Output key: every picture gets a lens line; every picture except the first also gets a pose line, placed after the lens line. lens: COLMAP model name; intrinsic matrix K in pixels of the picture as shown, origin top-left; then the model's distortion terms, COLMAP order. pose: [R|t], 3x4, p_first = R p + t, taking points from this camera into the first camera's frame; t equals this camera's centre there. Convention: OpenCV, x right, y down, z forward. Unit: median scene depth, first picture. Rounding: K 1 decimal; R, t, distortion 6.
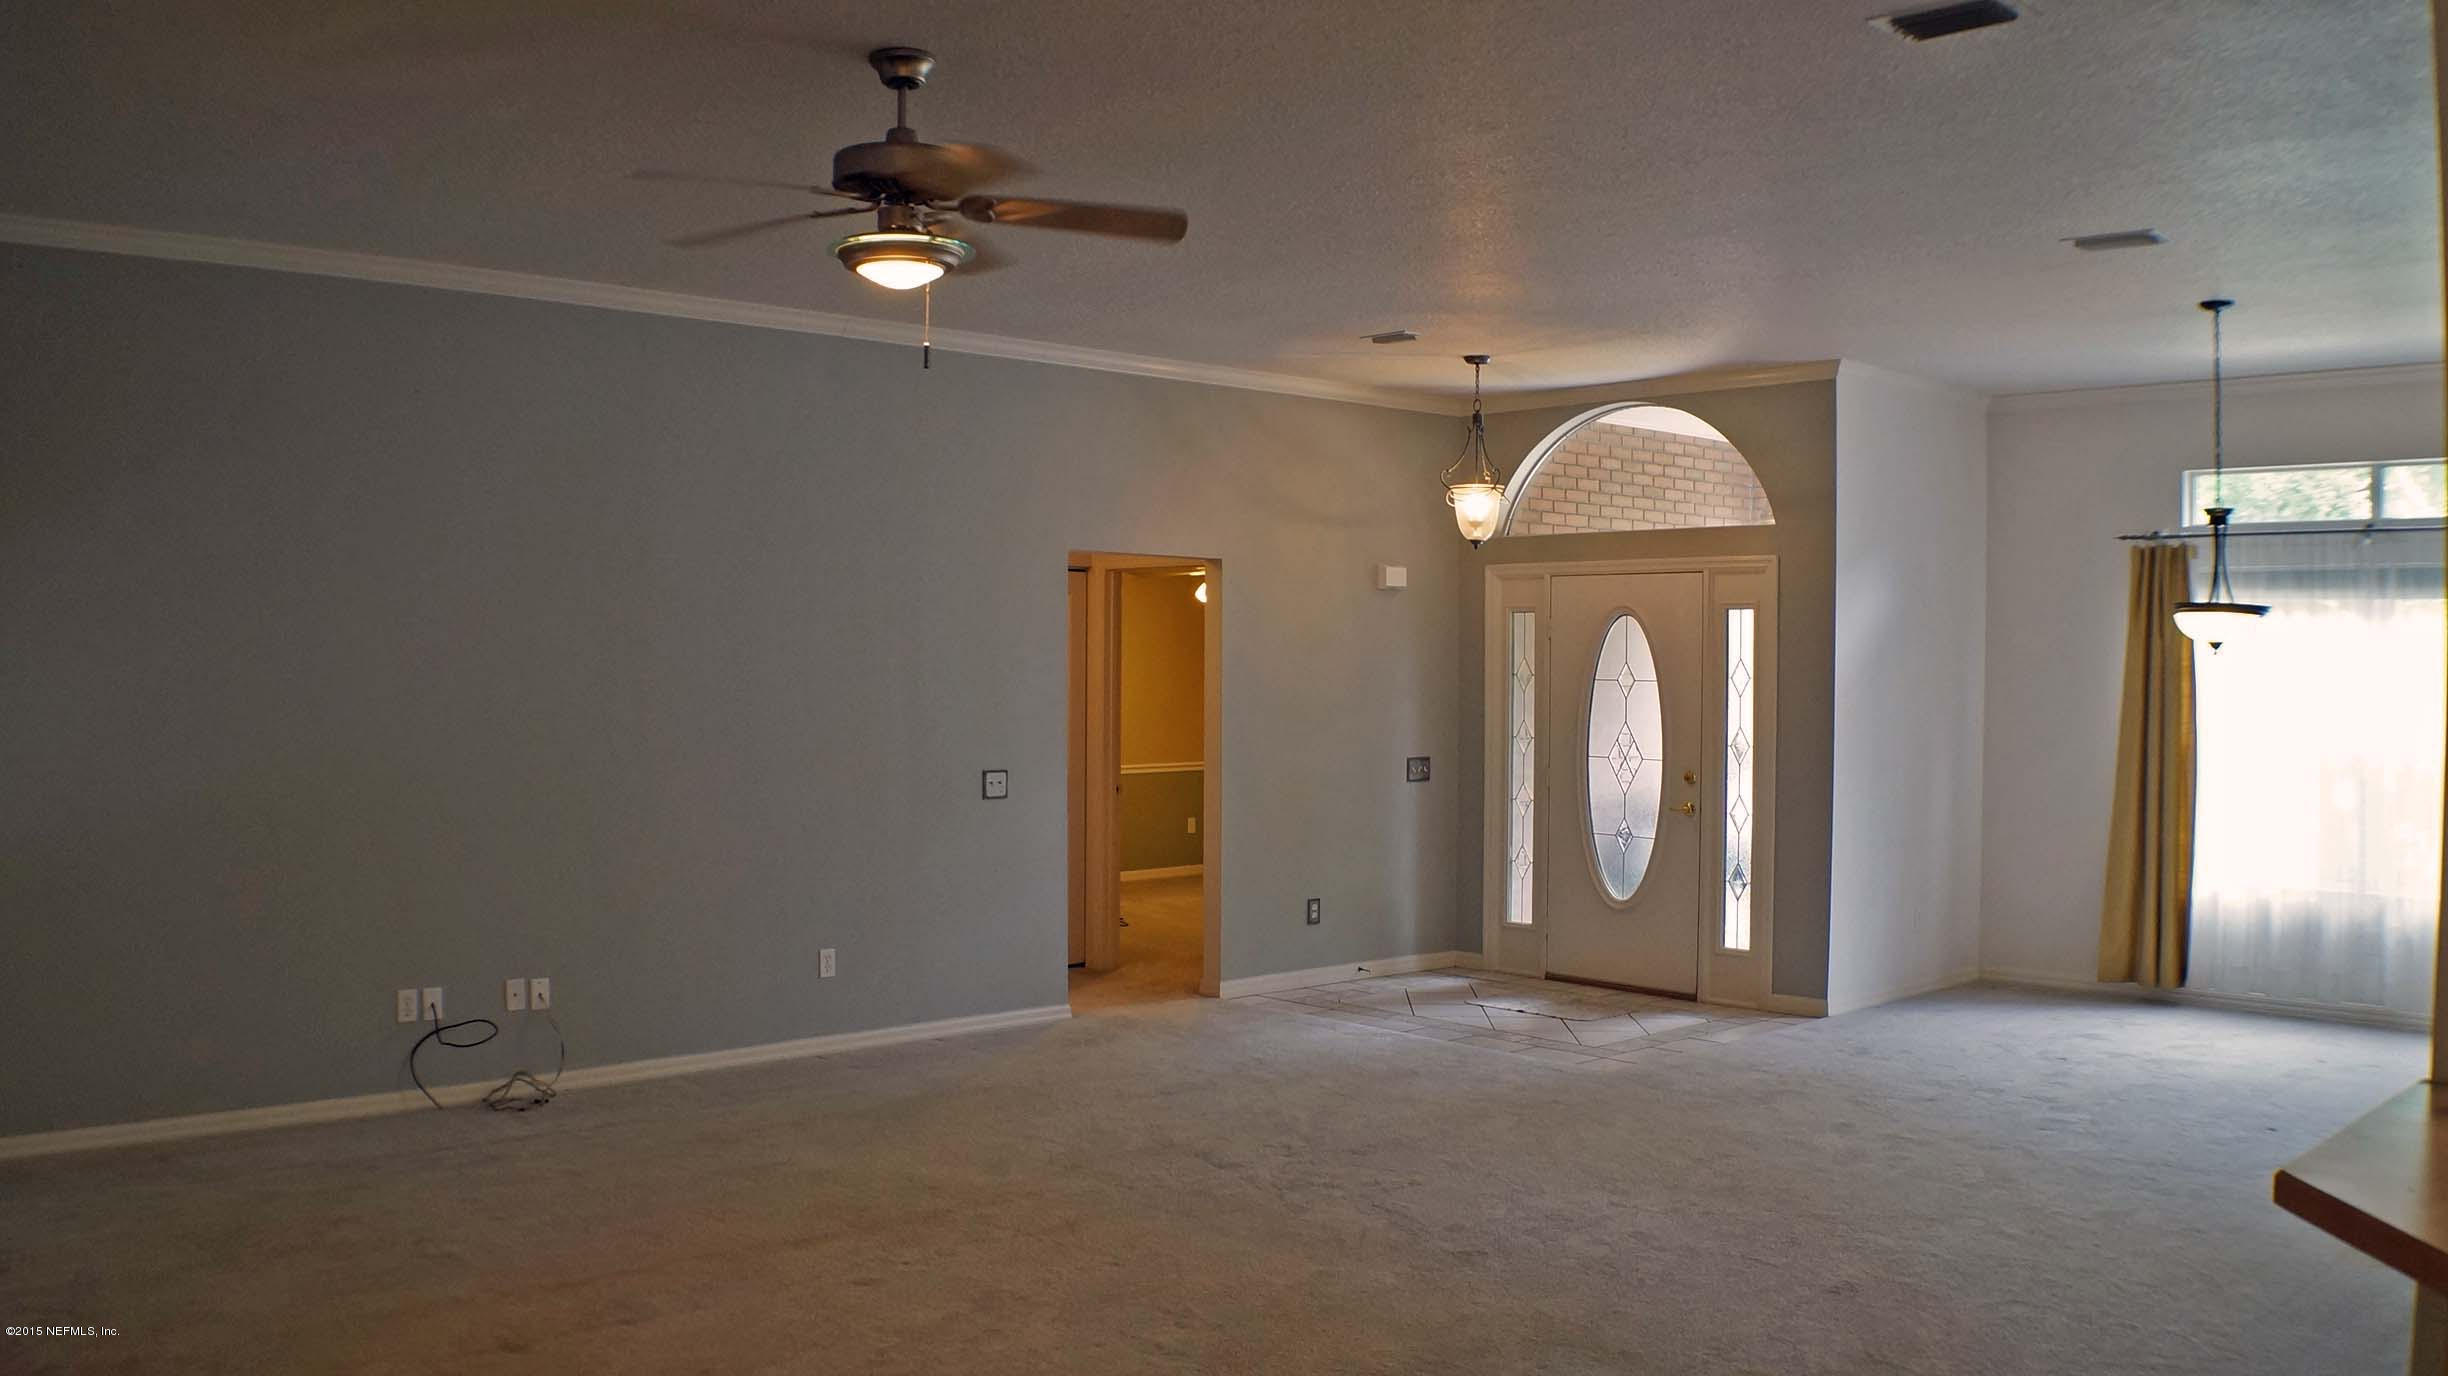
lens RADIAL K [[1954.2, 0, 1218.3], [0, 1954.2, 695.3], [0, 0, 1]] dist [-0.180752, 0.044763]
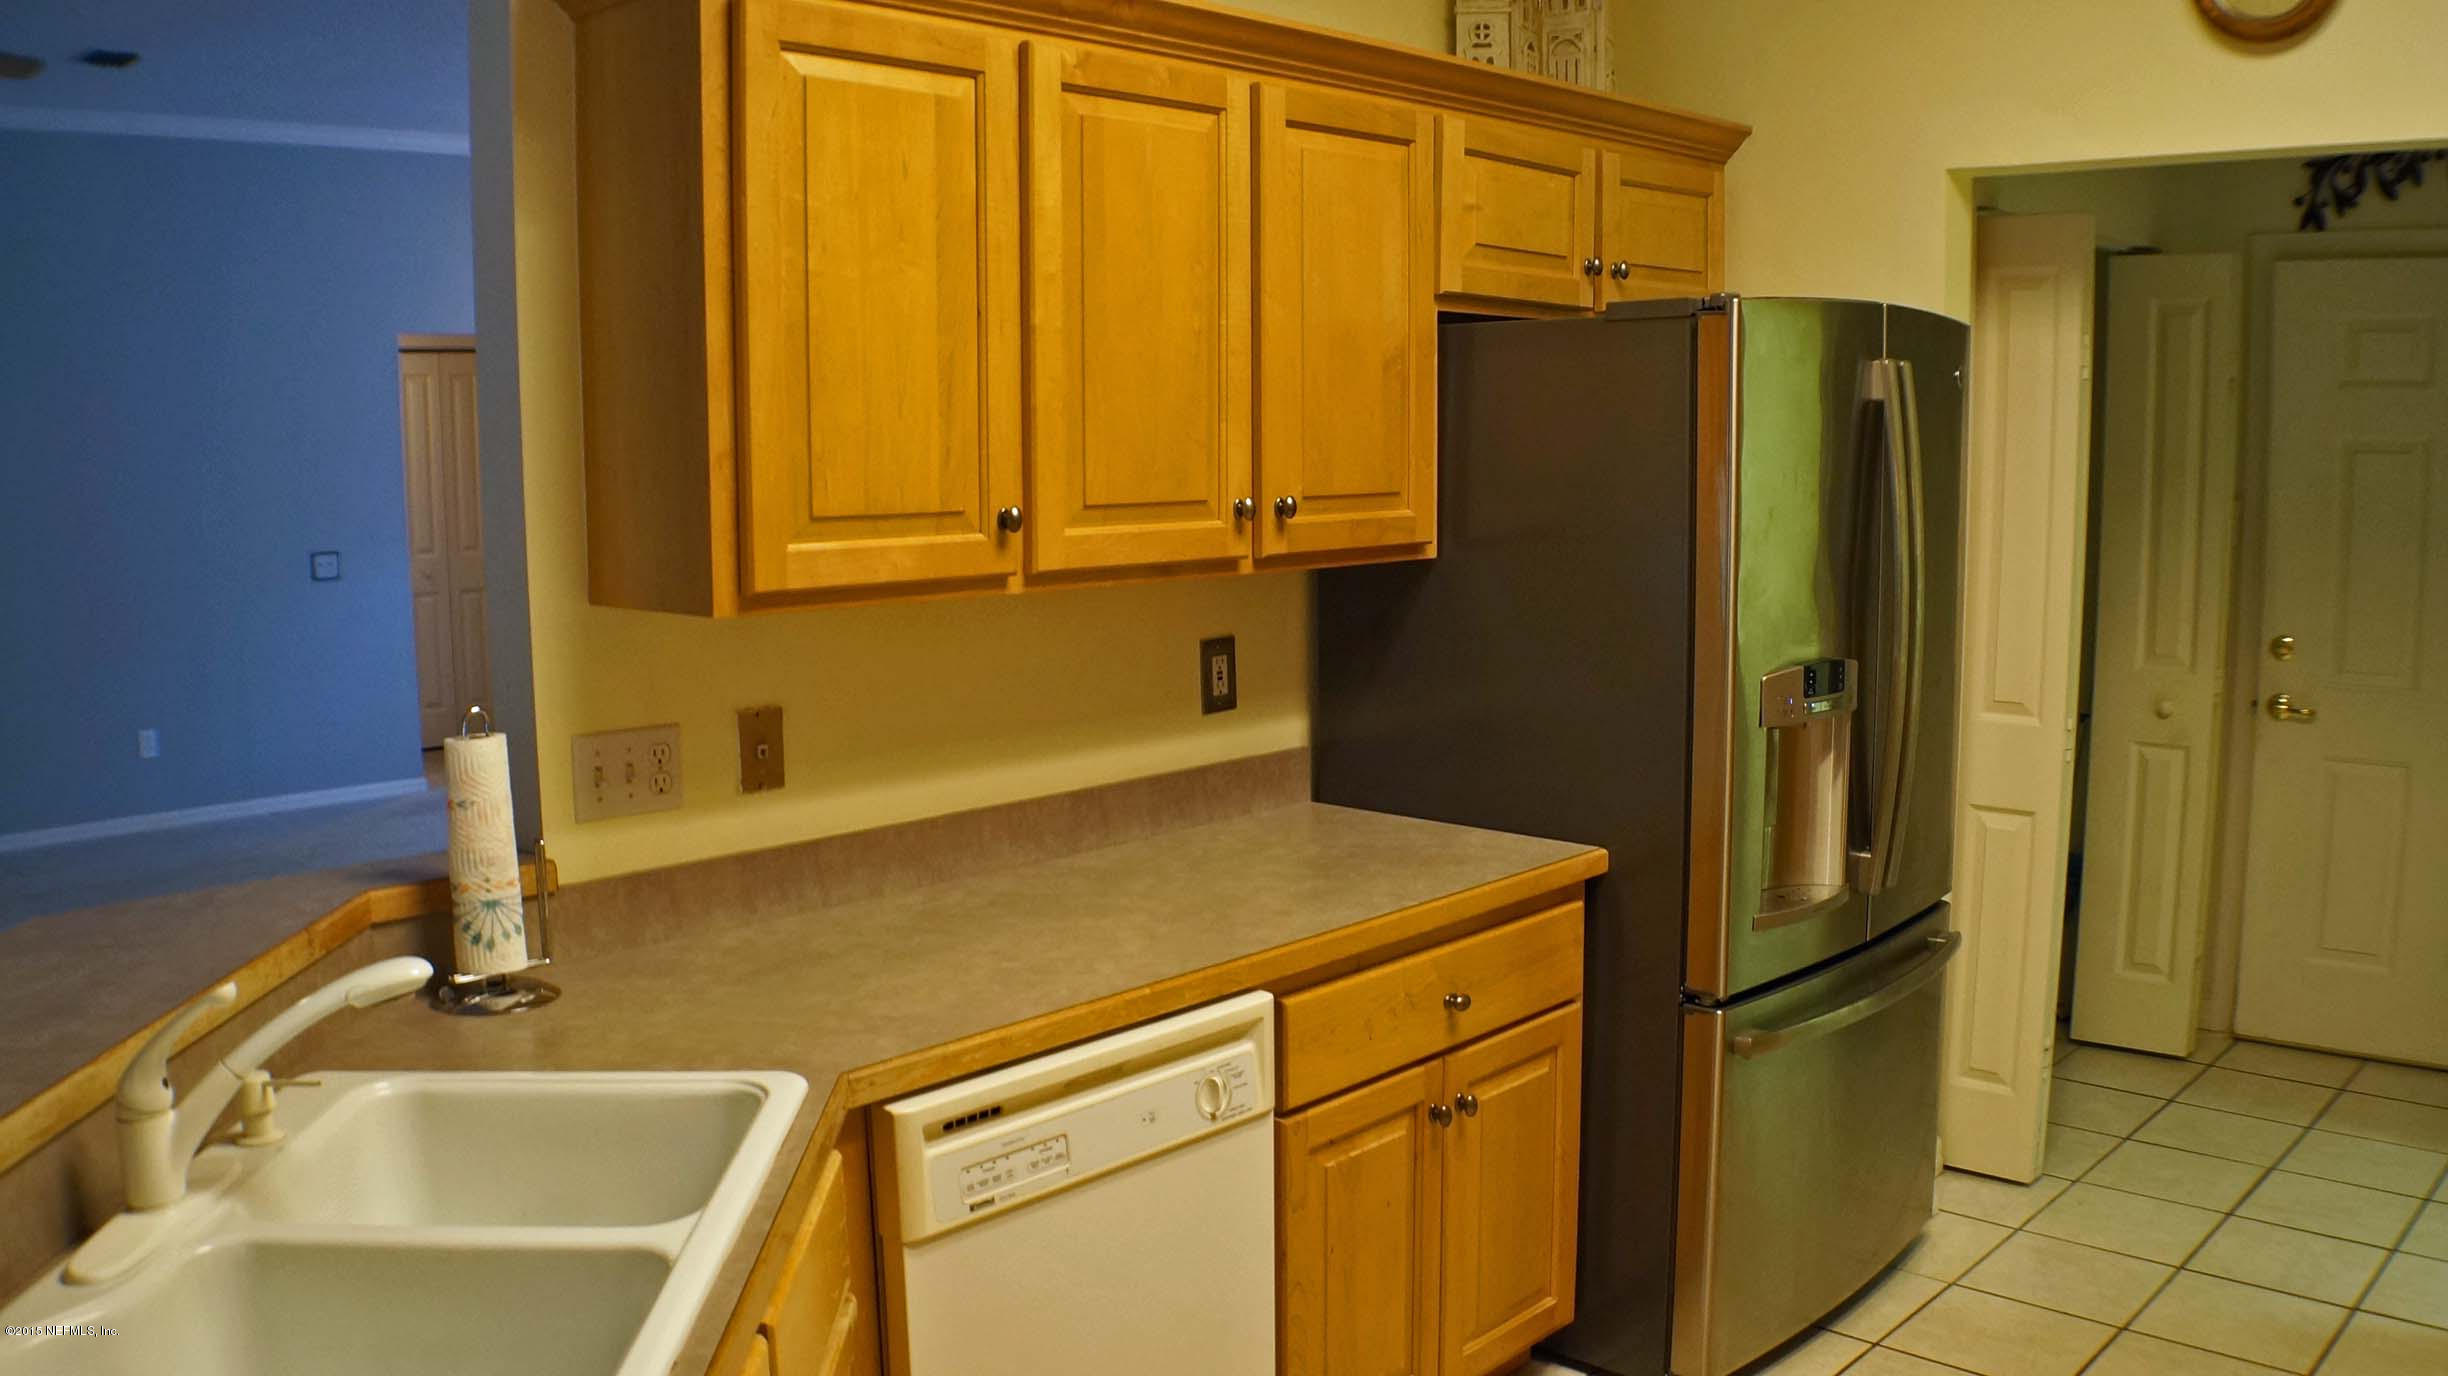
lens RADIAL K [[1954.2, 0, 1223.0], [0, 1954.2, 695.7], [0, 0, 1]] dist [-0.180752, 0.044763]
pose [[0.997521, -0.025695, 0.065508, 0.269118], [0.017833, 0.992866, 0.117893, 0.005013], [-0.068070, -0.116433, 0.990863, -0.016019]]
